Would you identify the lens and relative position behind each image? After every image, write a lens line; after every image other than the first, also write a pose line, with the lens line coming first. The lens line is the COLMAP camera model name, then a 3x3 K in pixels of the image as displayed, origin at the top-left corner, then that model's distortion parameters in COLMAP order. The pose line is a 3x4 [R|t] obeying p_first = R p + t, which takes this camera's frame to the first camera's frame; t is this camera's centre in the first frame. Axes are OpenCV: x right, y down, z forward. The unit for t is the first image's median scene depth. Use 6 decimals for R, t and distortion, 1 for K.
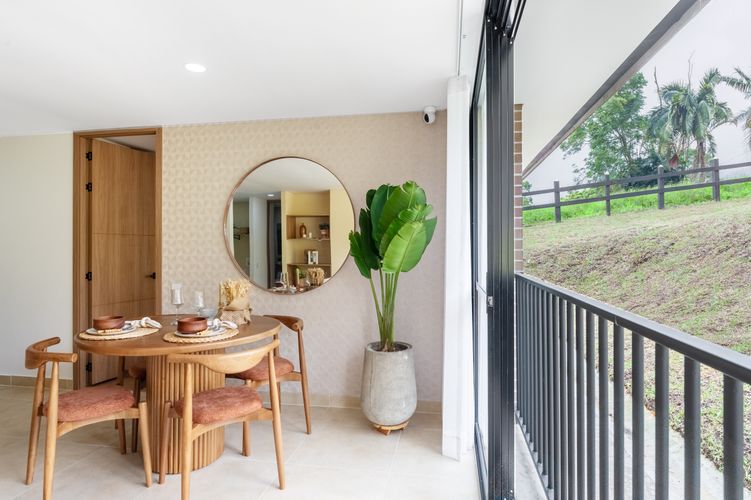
lens RADIAL K [[423.4, 0, 377.4], [0, 423.4, 246.0], [0, 0, 1]] dist [0.004844, -0.011289]
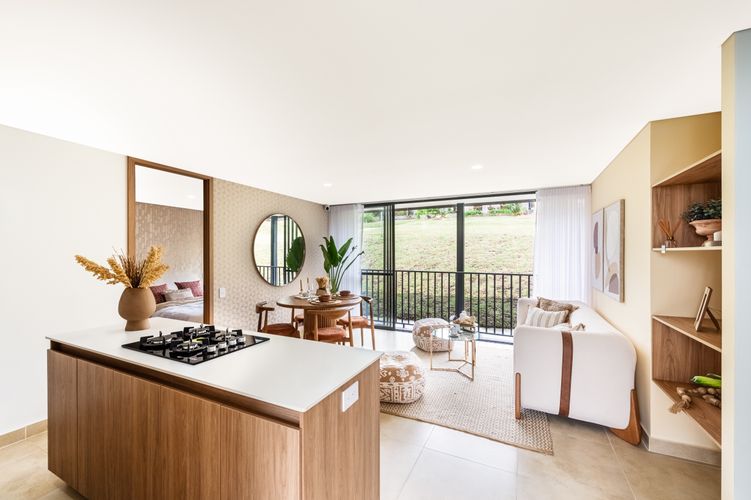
lens RADIAL K [[306.4, 0, 373.9], [0, 306.4, 254.7], [0, 0, 1]] dist [-0.000673, -0.000272]
pose [[0.277883, -0.003328, 0.960609, -1.833961], [-0.006585, 0.999964, 0.005370, -0.048979], [-0.960592, -0.007818, 0.277851, 0.269428]]
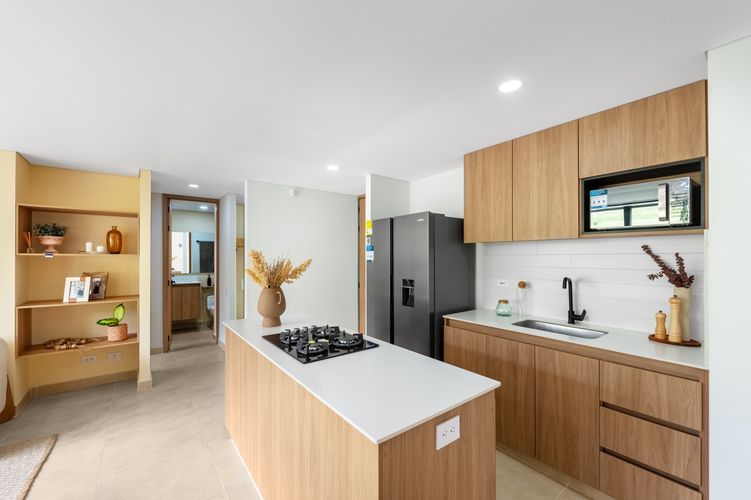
lens RADIAL K [[306.4, 0, 373.9], [0, 306.4, 254.7], [0, 0, 1]] dist [-0.000673, -0.000272]
pose [[-0.668966, -0.003649, -0.743284, -0.892303], [0.009056, 0.999874, -0.013059, -0.038277], [0.743238, -0.015467, -0.668849, 1.351929]]
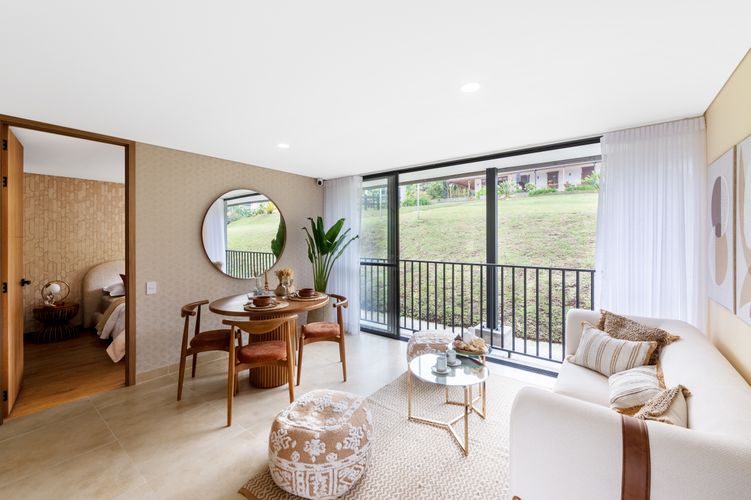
lens RADIAL K [[311.4, 0, 375.2], [0, 311.4, 237.3], [0, 0, 1]] dist [-0.000685, -0.000395]
pose [[0.465620, 0.002423, 0.884981, -1.279770], [-0.004577, 0.999989, -0.000330, -0.049950], [-0.884973, -0.003897, 0.465626, 0.072241]]
